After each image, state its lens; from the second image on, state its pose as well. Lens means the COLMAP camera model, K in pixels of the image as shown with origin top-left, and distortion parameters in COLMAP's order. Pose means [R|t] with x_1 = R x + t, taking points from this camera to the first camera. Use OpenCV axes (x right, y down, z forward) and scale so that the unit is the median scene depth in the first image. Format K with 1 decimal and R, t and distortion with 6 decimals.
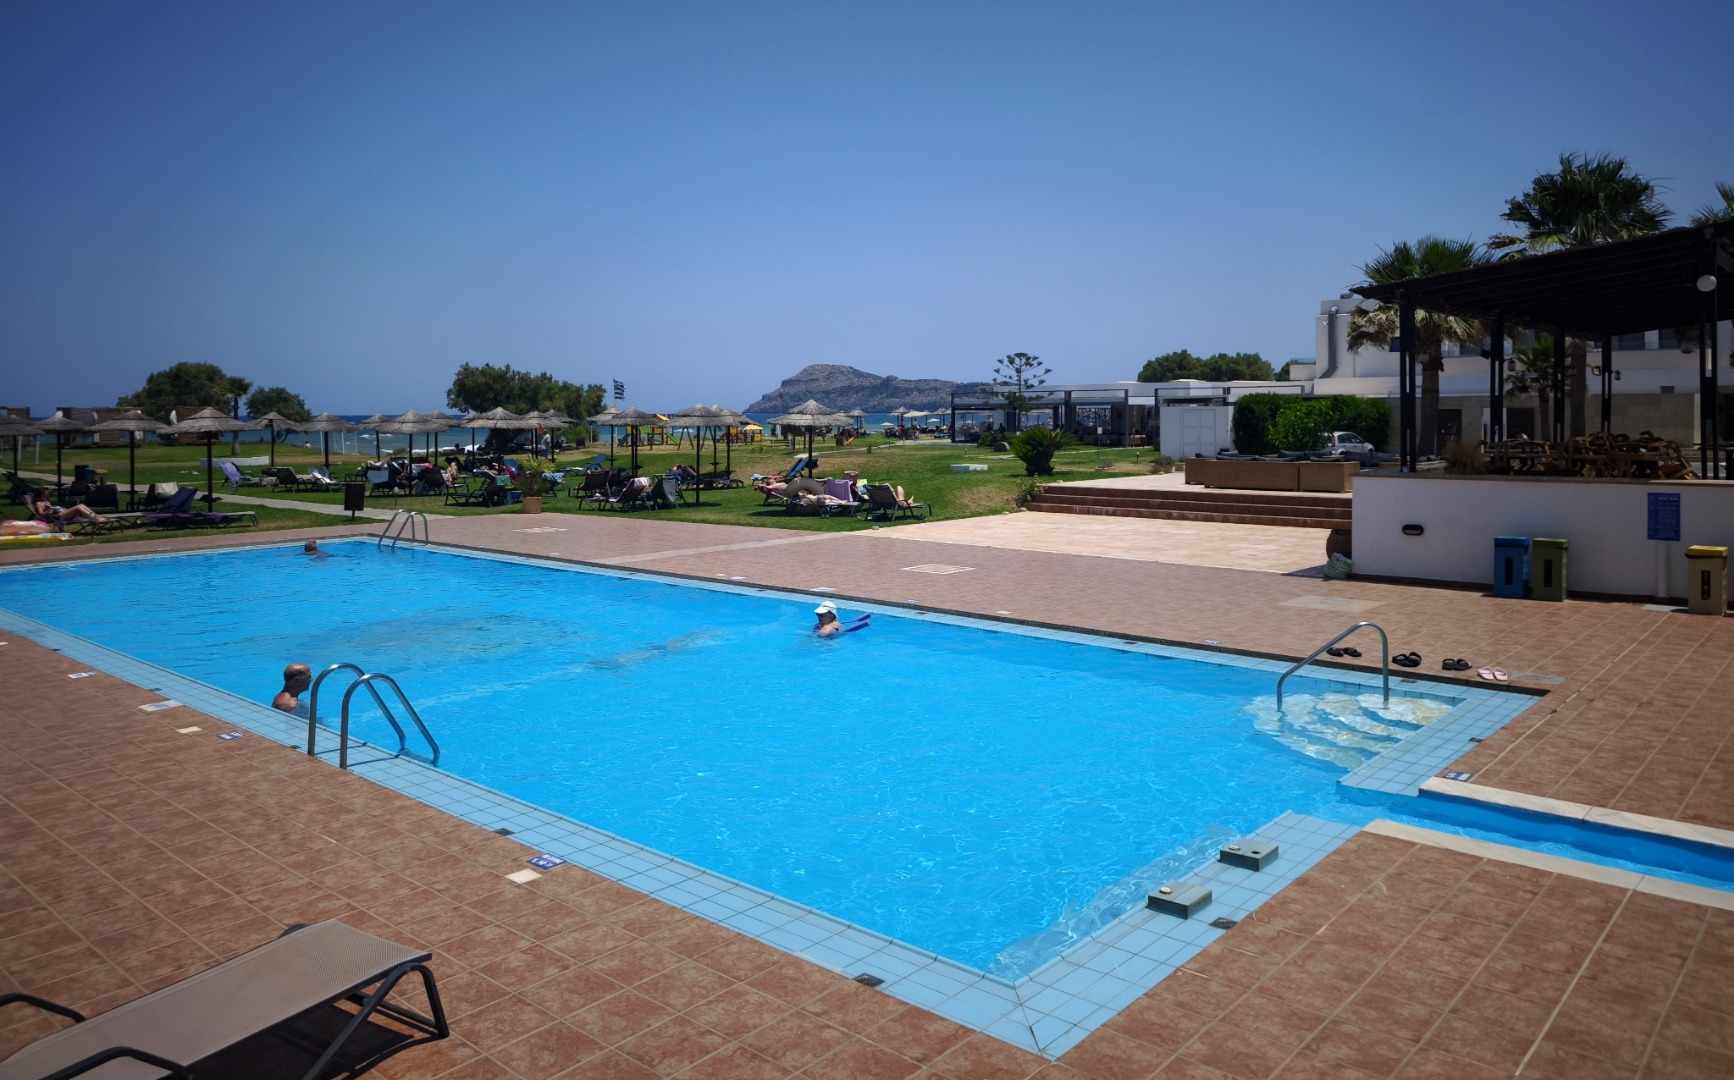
lens RADIAL K [[1202.4, 0, 818.0], [0, 1202.4, 393.1], [0, 0, 1]] dist [0.032459, -0.029273]
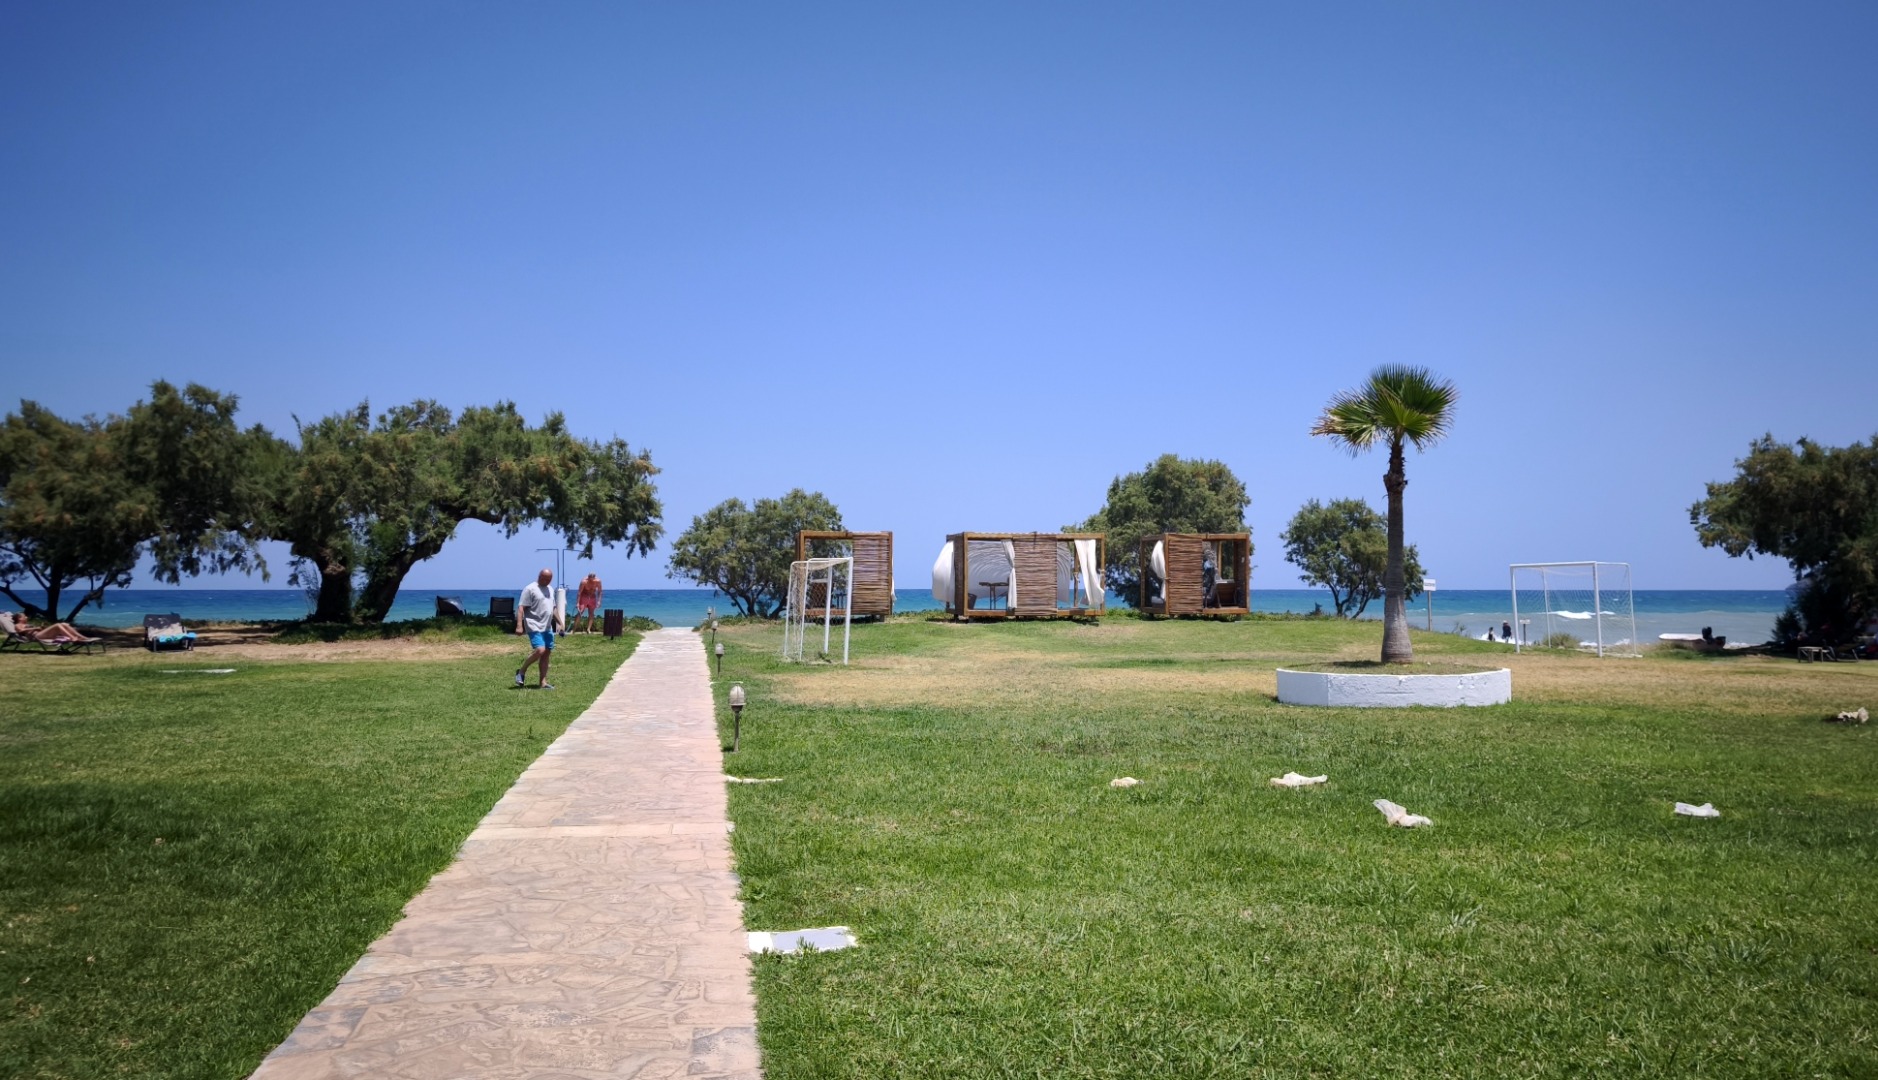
lens RADIAL K [[1230.6, 0, 939.8], [0, 1230.6, 540.6], [0, 0, 1]] dist [-0.006290, -0.000749]
pose [[0.799594, -0.017221, -0.600294, -0.893158], [0.004740, 0.999739, -0.022365, 0.066600], [0.600522, 0.015038, 0.799467, 1.618480]]
